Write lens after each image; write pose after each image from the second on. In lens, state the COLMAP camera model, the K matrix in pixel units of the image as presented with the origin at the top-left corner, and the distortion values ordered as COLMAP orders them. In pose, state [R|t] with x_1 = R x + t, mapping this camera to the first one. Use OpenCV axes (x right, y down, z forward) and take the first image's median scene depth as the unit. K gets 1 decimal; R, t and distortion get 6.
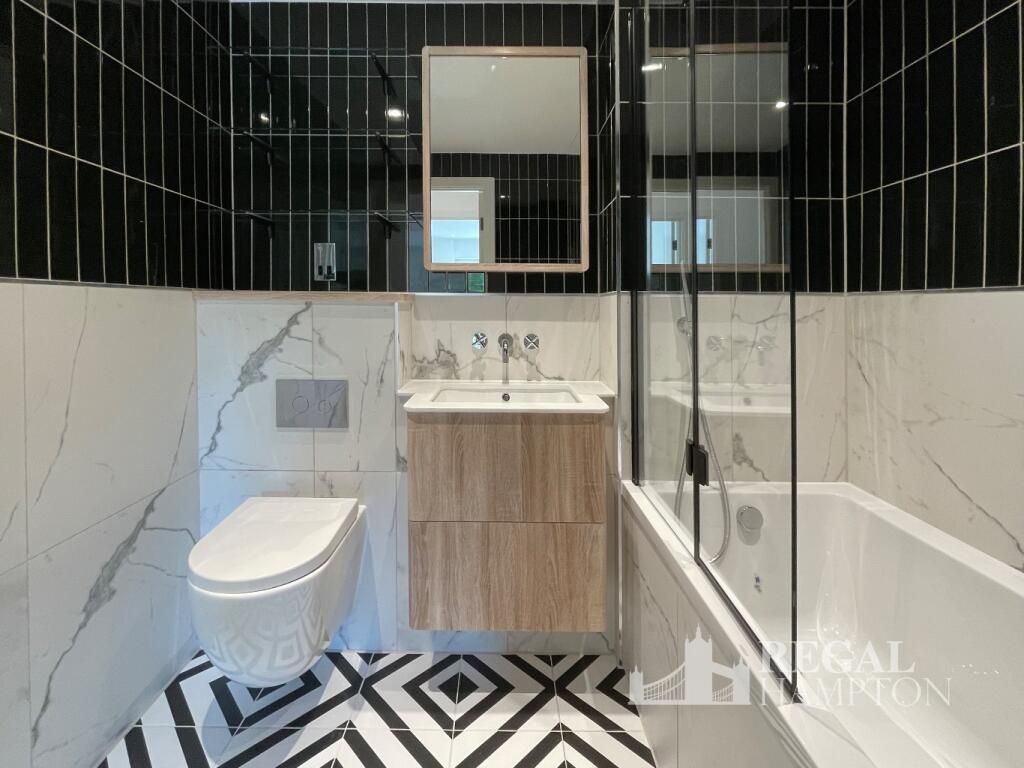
lens RADIAL K [[489.2, 0, 509.1], [0, 489.2, 310.3], [0, 0, 1]] dist [-0.003223, -0.001738]
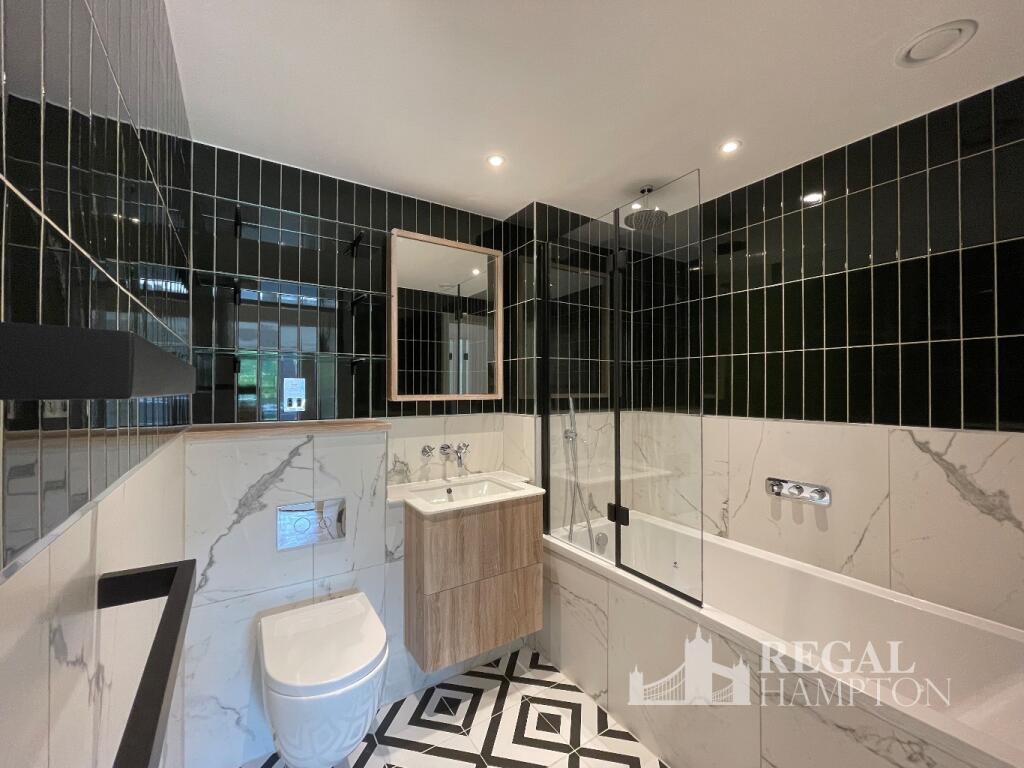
lens RADIAL K [[409.5, 0, 512.0], [0, 409.5, 384.0], [0, 0, 1]] dist [-0.012329, 0.000057]
pose [[0.835586, -0.007002, 0.549315, -0.573903], [0.013274, 0.999884, -0.007445, -0.133318], [-0.549199, 0.013512, 0.835582, -0.080060]]
